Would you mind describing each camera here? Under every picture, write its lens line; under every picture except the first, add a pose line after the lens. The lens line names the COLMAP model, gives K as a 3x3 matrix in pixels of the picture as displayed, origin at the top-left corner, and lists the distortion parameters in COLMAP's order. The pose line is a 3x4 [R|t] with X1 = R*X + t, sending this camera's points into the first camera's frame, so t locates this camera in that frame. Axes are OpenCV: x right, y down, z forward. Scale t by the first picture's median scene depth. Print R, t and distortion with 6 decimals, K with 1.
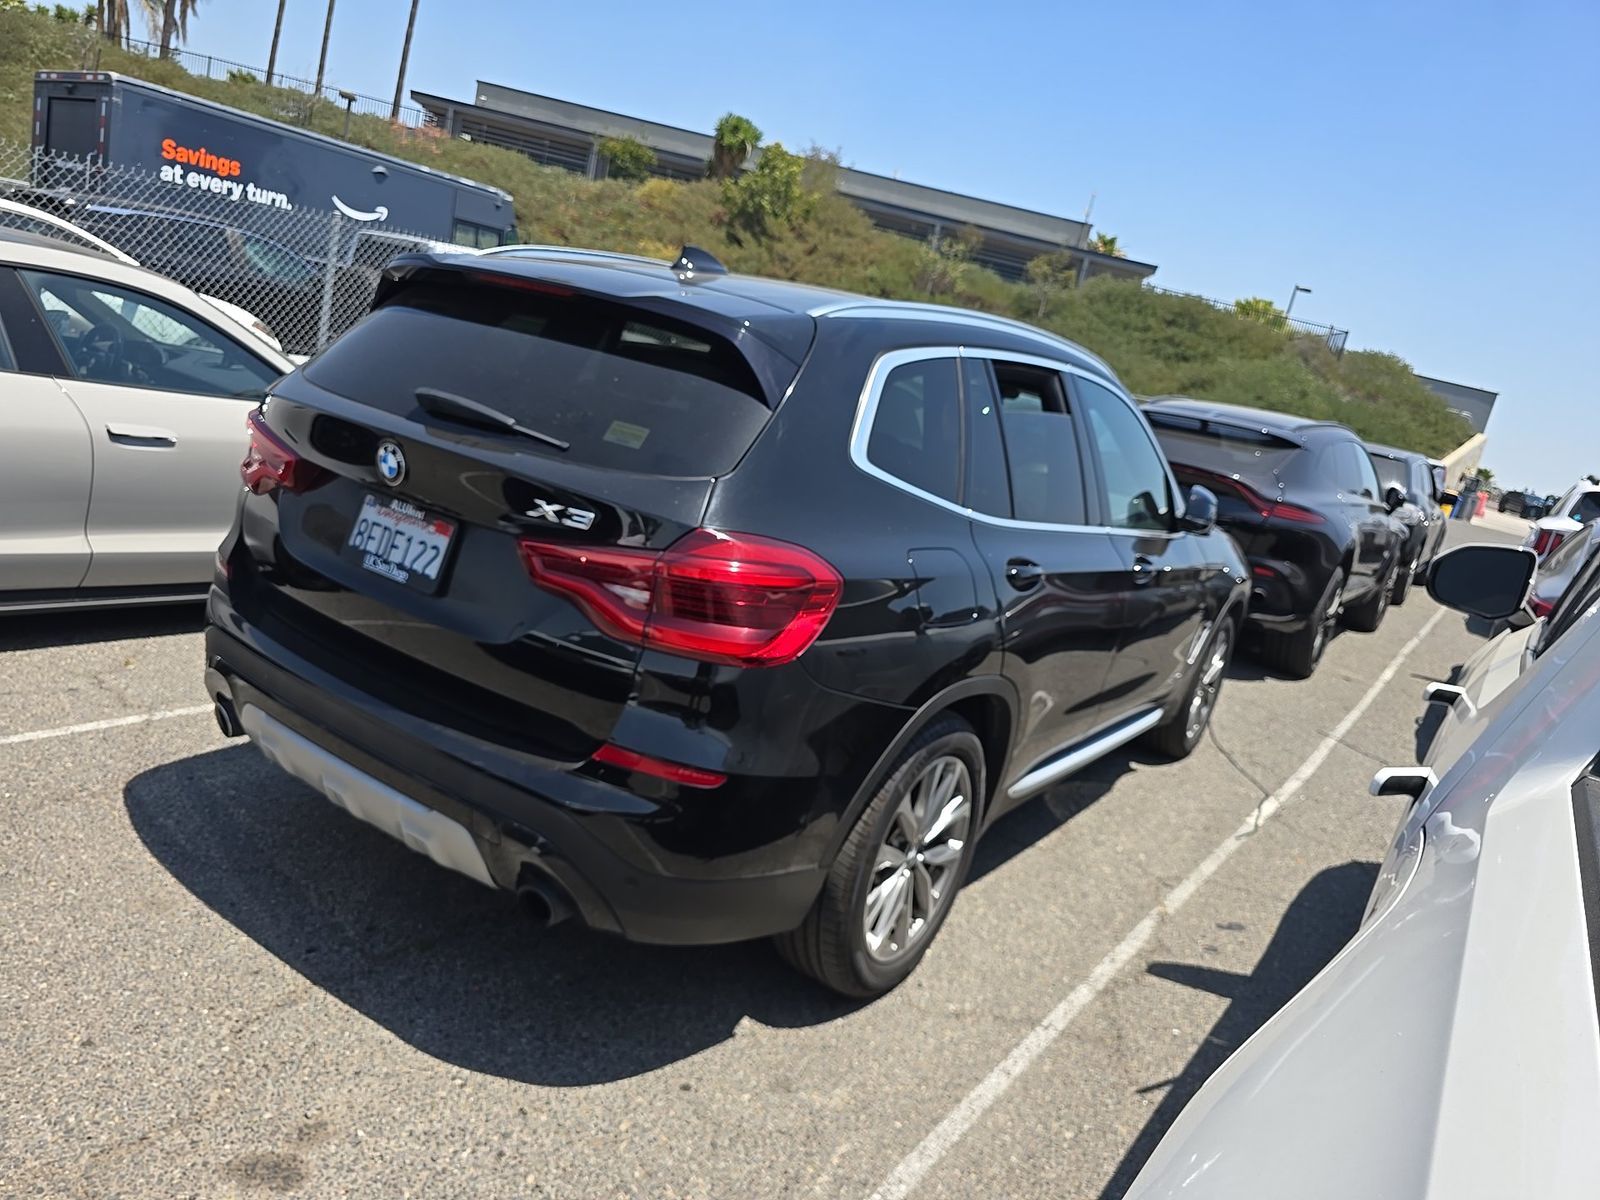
lens RADIAL K [[1092.9, 0, 808.3], [0, 1092.9, 609.1], [0, 0, 1]] dist [0.030617, -0.023298]
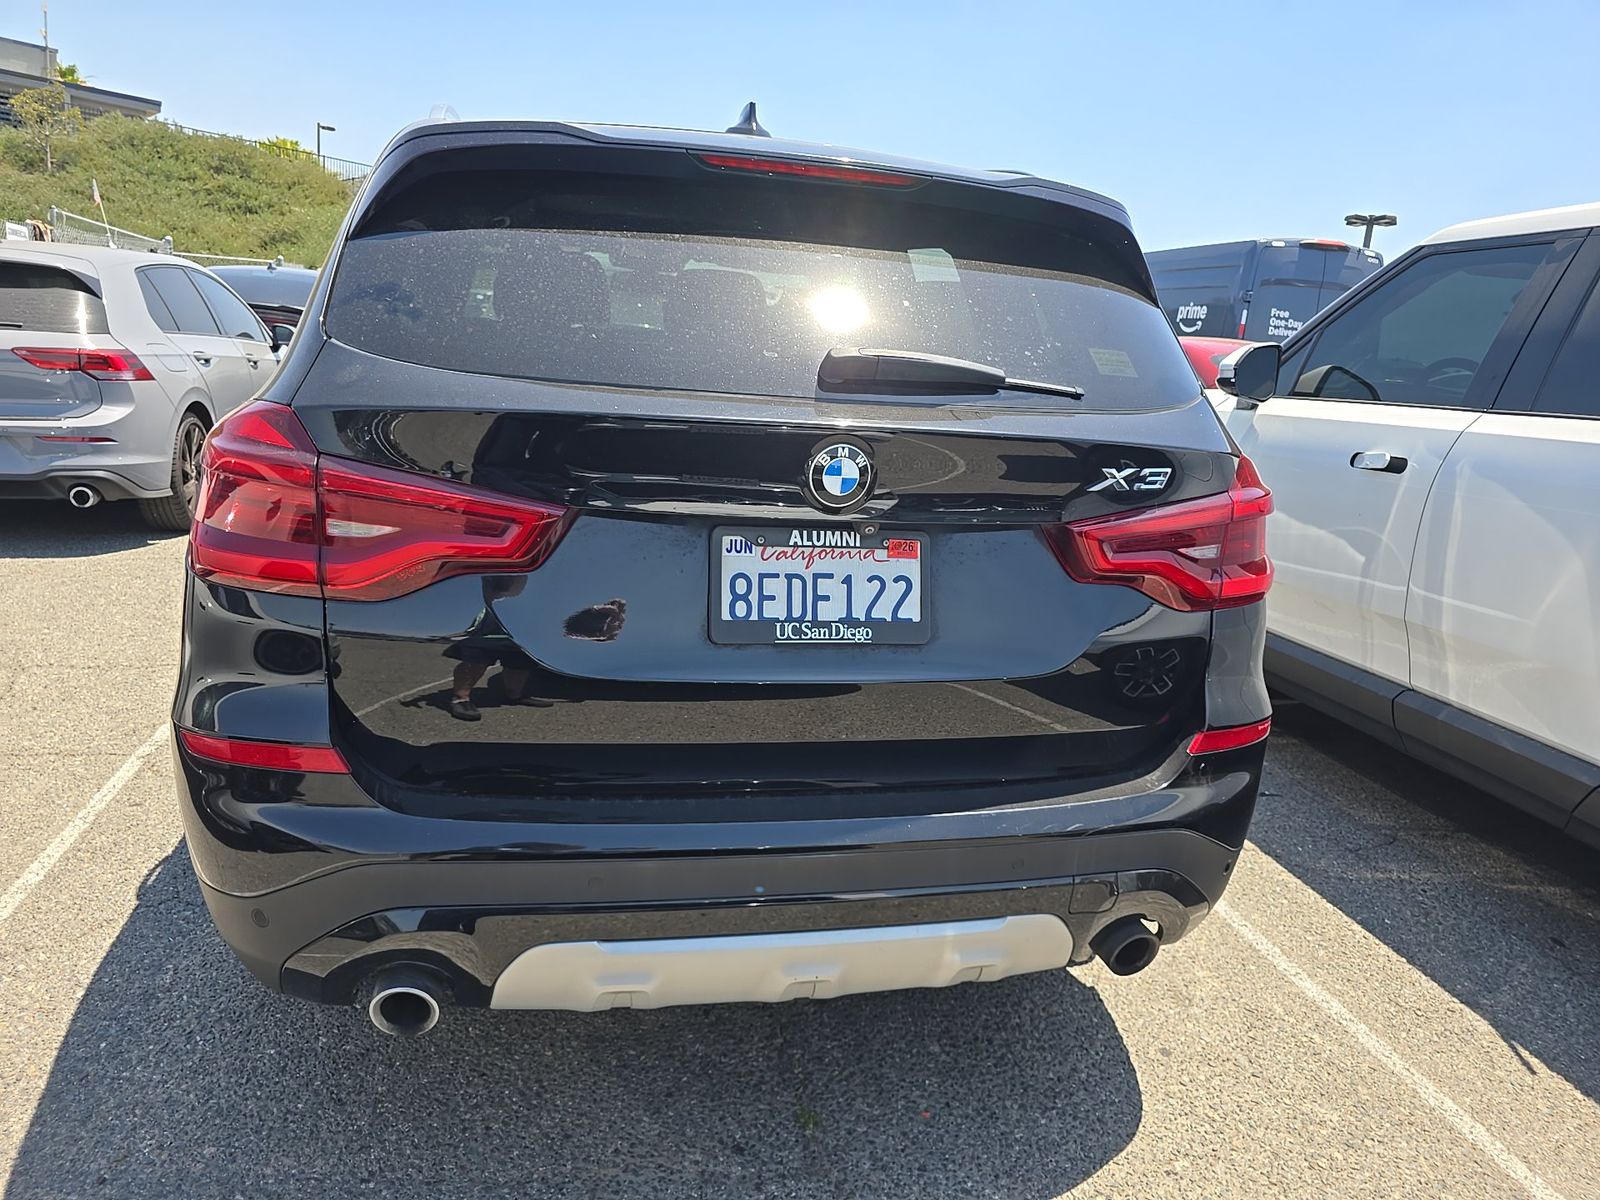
lens RADIAL K [[1092.9, 0, 803.0], [0, 1092.9, 594.8], [0, 0, 1]] dist [0.030617, -0.023298]
pose [[0.678354, -0.308376, 0.666888, -0.819173], [0.226894, 0.951217, 0.209057, -0.197844], [-0.698824, 0.009498, 0.715231, 0.539355]]
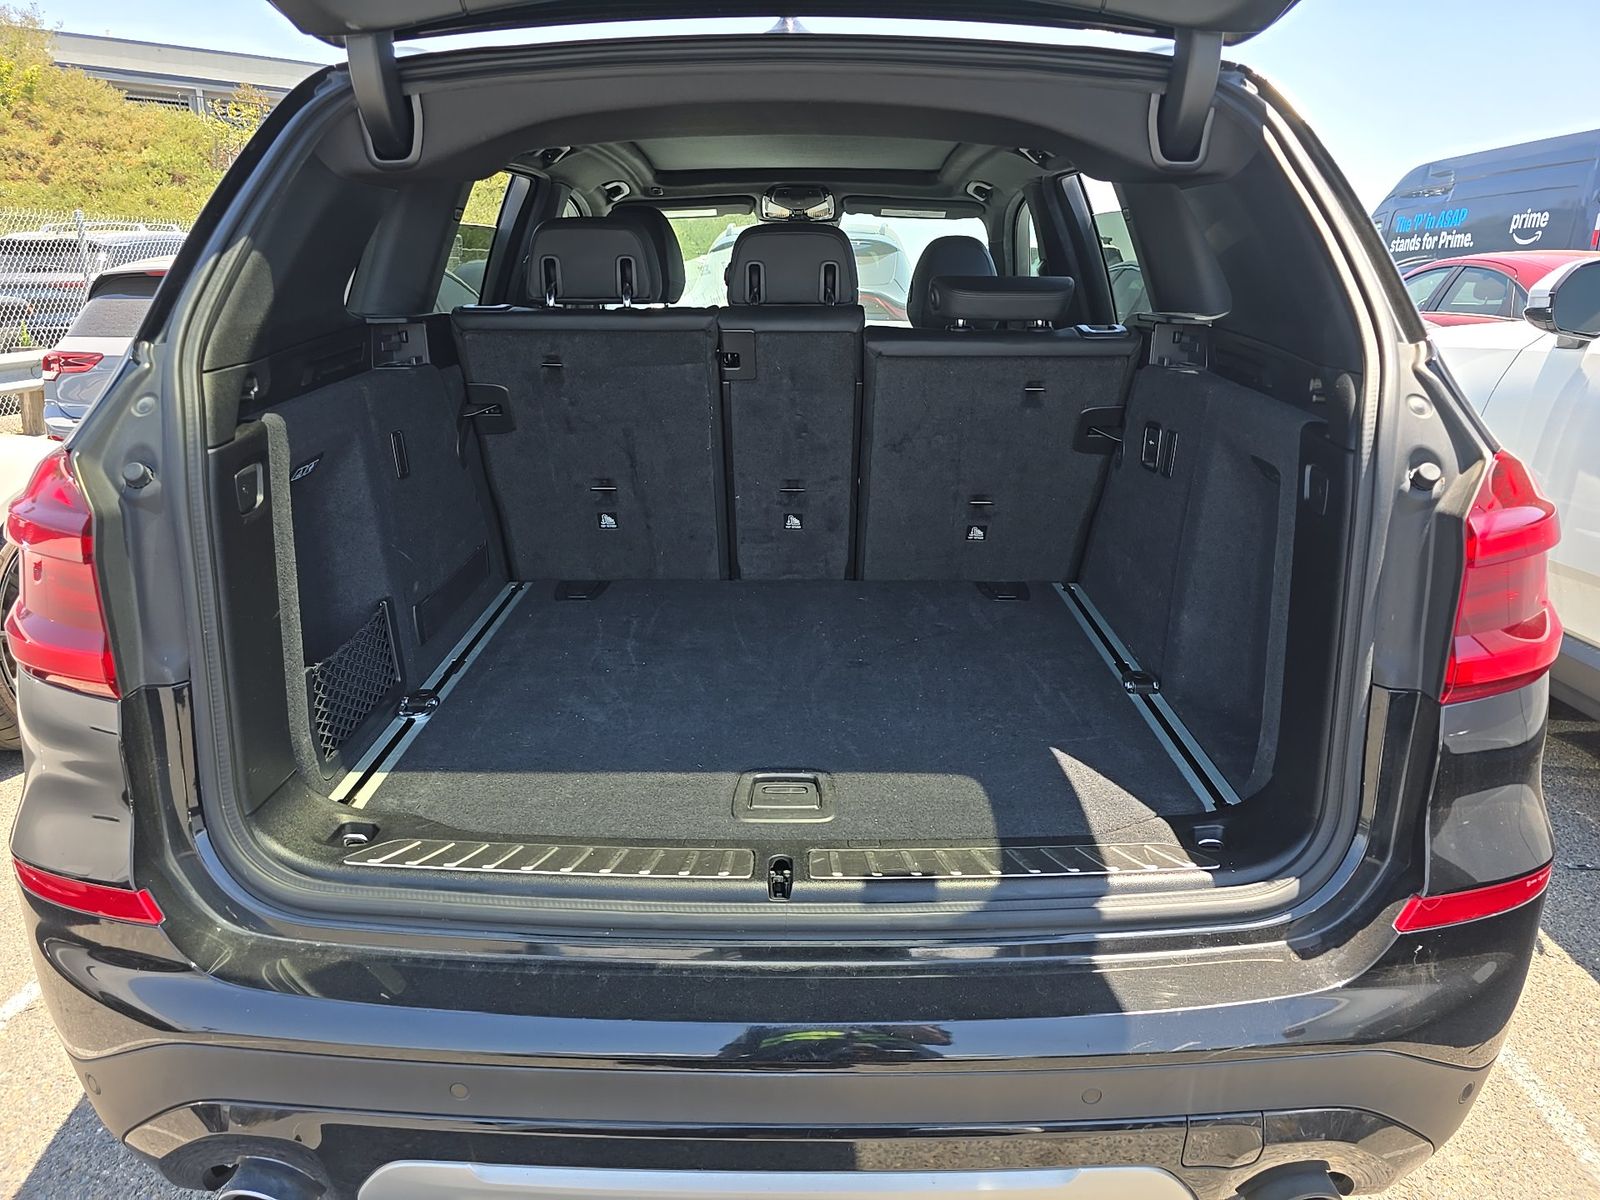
lens RADIAL K [[1092.9, 0, 797.4], [0, 1092.9, 601.1], [0, 0, 1]] dist [0.030617, -0.023298]
pose [[0.818313, -0.335944, 0.466375, -0.567281], [0.278864, 0.941562, 0.188935, -0.176225], [-0.502592, -0.024553, 0.864175, 0.610252]]
